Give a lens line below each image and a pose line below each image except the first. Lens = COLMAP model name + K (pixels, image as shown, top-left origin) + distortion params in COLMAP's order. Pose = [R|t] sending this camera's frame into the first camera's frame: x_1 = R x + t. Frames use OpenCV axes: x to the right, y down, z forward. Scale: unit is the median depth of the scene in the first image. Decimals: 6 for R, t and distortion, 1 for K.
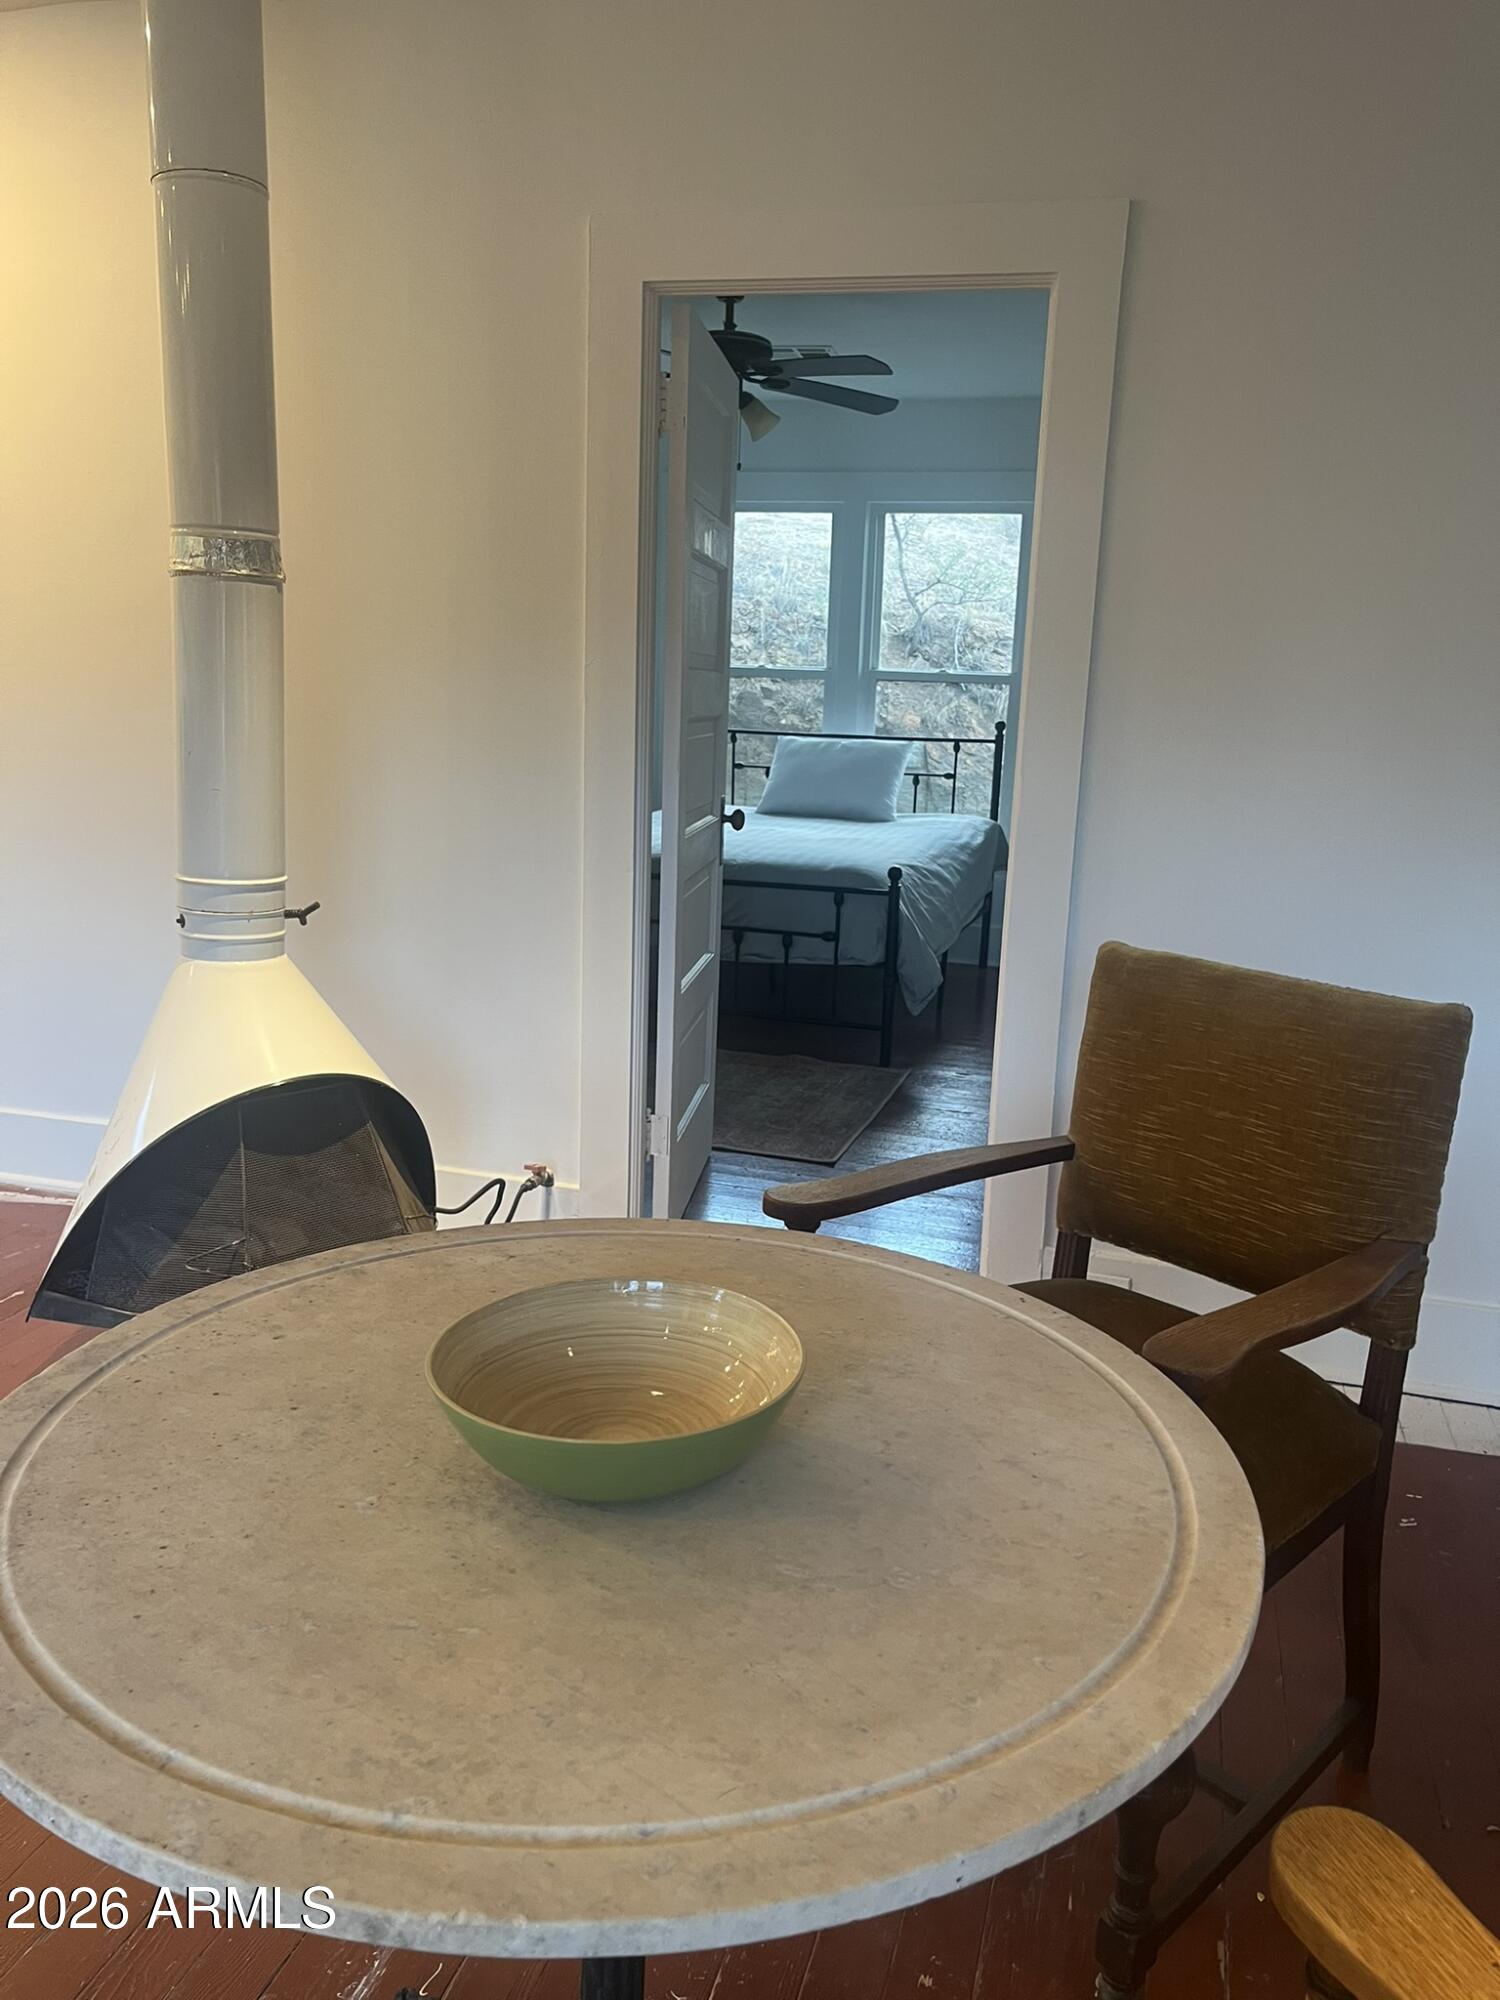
lens RADIAL K [[1519.1, 0, 750.0], [0, 1519.1, 1000.0], [0, 0, 1]] dist [0.082202, -0.110714]
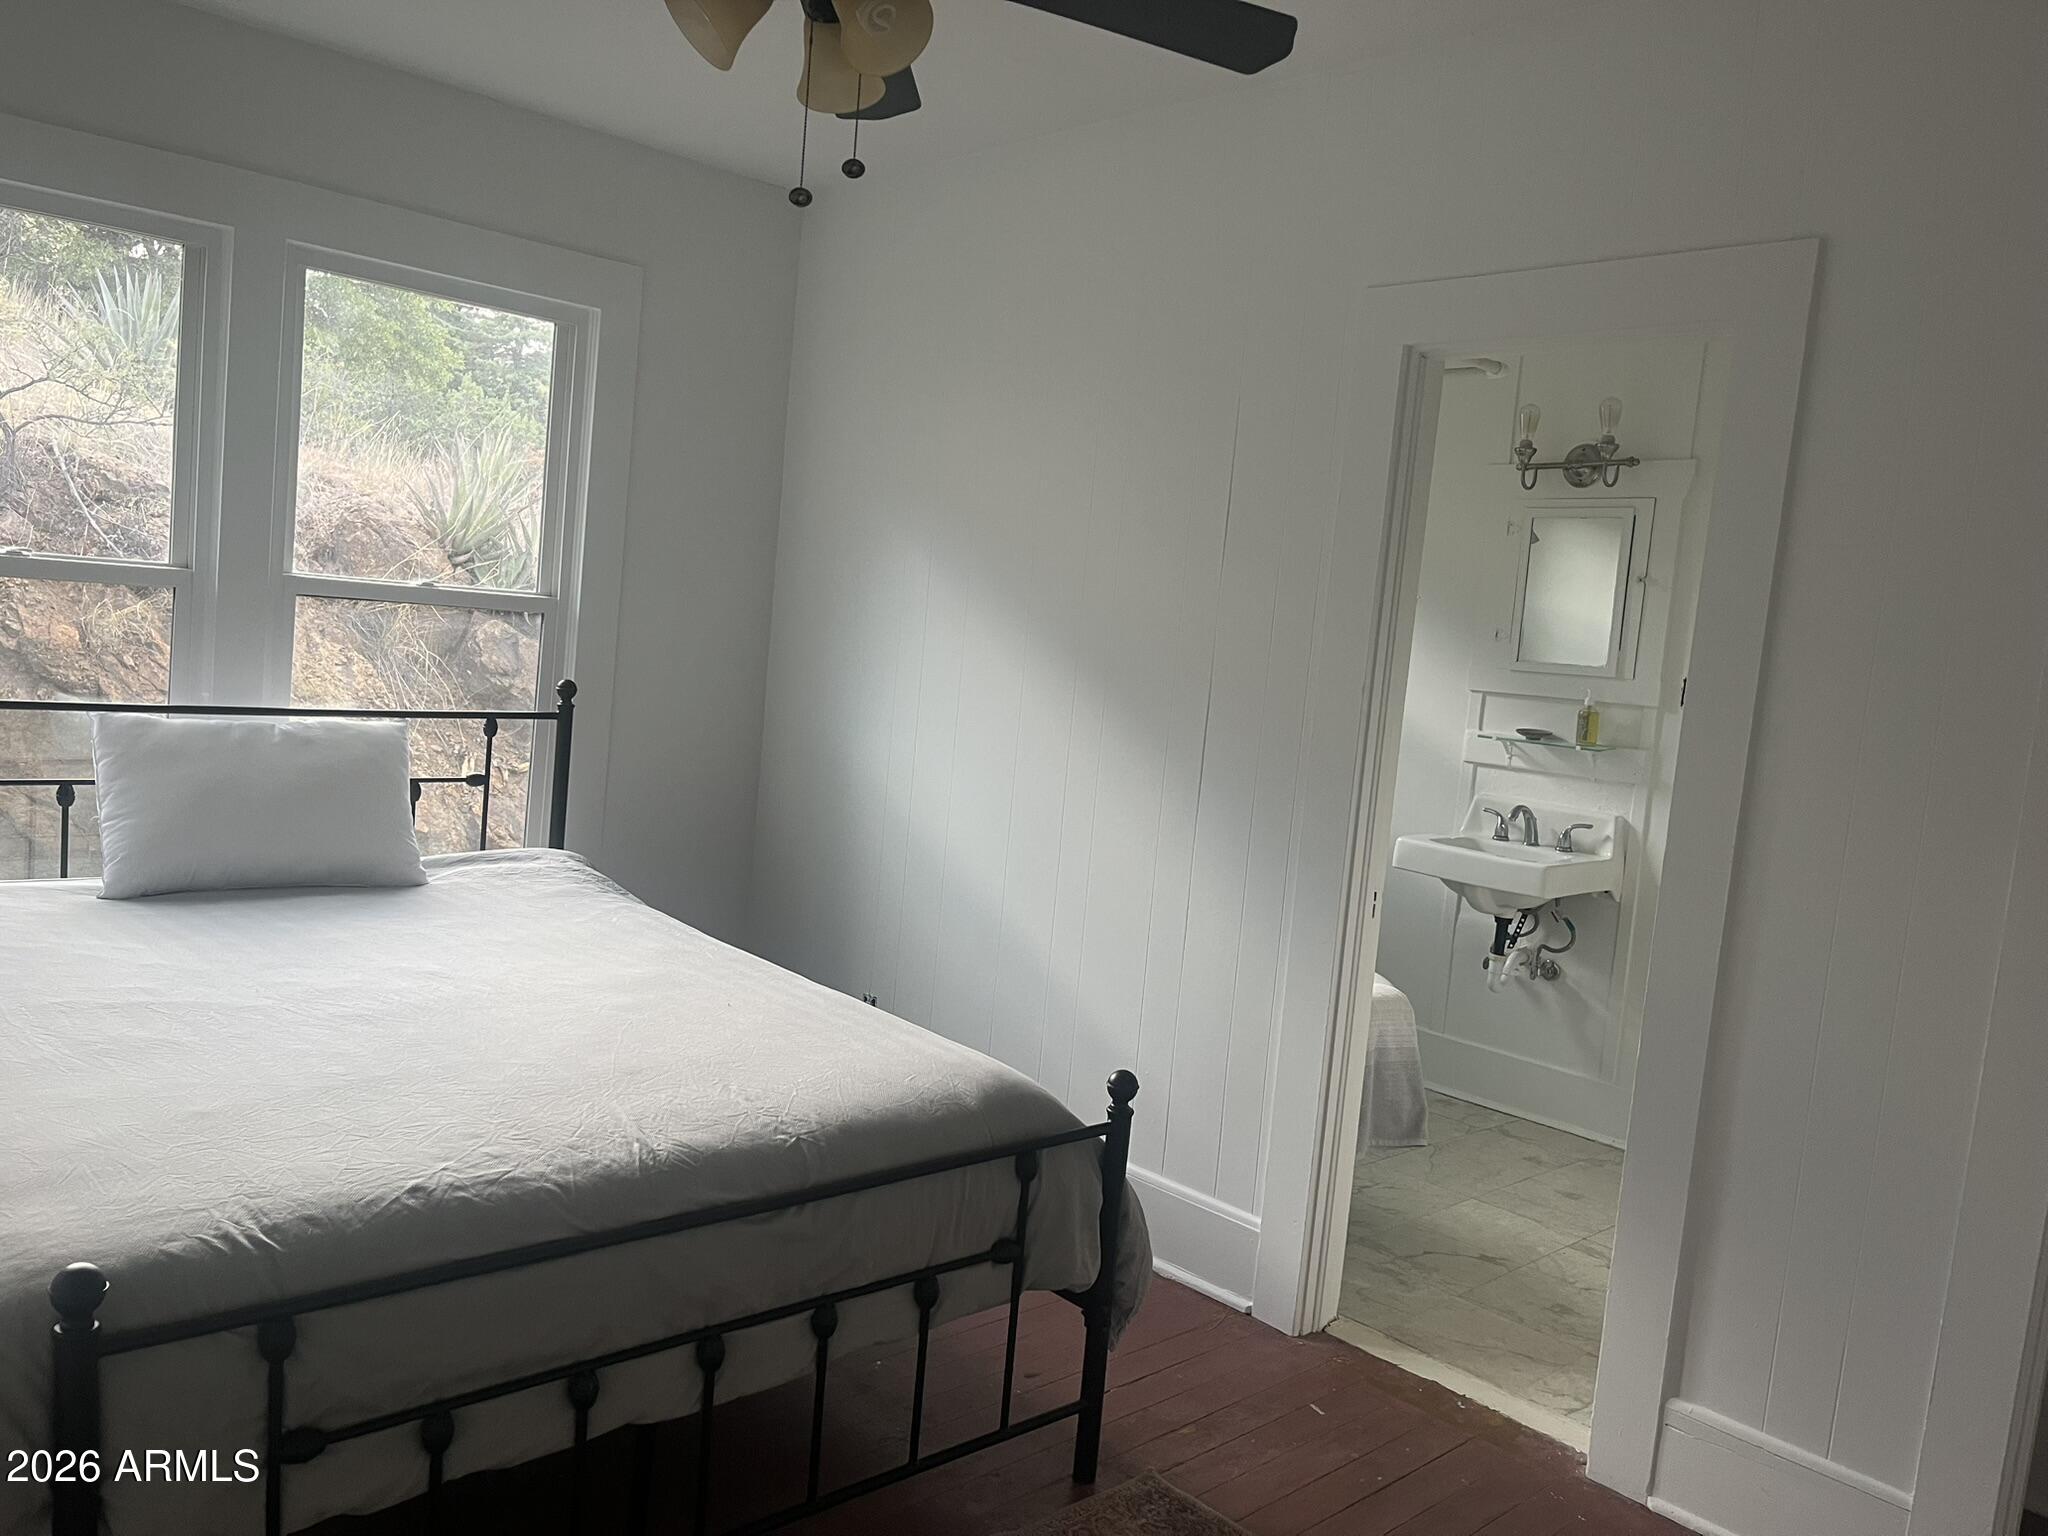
lens RADIAL K [[1555.6, 0, 1029.9], [0, 1555.6, 774.0], [0, 0, 1]] dist [0.082202, -0.110714]
pose [[0.513664, -0.071117, 0.855039, -0.243292], [0.104171, 0.994356, 0.020124, -0.140538], [-0.851644, 0.078734, 0.518173, 0.548779]]
